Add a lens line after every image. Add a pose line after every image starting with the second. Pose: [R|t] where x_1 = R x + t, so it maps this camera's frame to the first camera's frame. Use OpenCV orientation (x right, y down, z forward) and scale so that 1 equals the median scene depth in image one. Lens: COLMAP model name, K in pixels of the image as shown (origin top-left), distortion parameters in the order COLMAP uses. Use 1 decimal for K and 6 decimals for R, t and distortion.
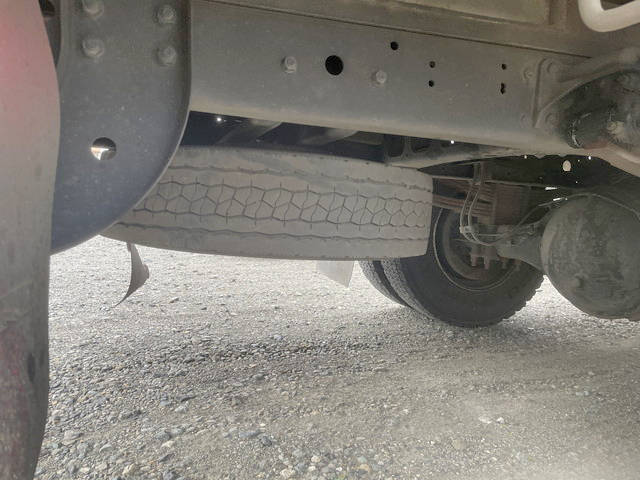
lens RADIAL K [[485.7, 0, 319.3], [0, 485.7, 240.0], [0, 0, 1]] dist [0.086208, -0.106475]
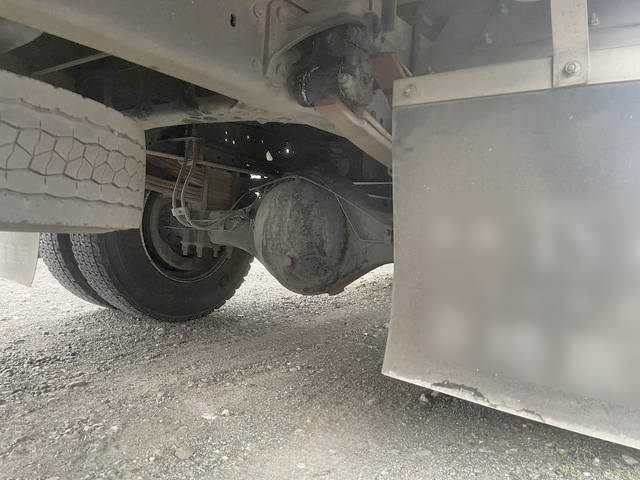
lens RADIAL K [[485.7, 0, 312.3], [0, 485.7, 242.6], [0, 0, 1]] dist [0.086208, -0.106475]
pose [[0.834278, -0.021234, 0.550935, 0.010309], [0.021381, 0.999752, 0.006155, 0.057974], [-0.550929, 0.006645, 0.834526, 0.179144]]
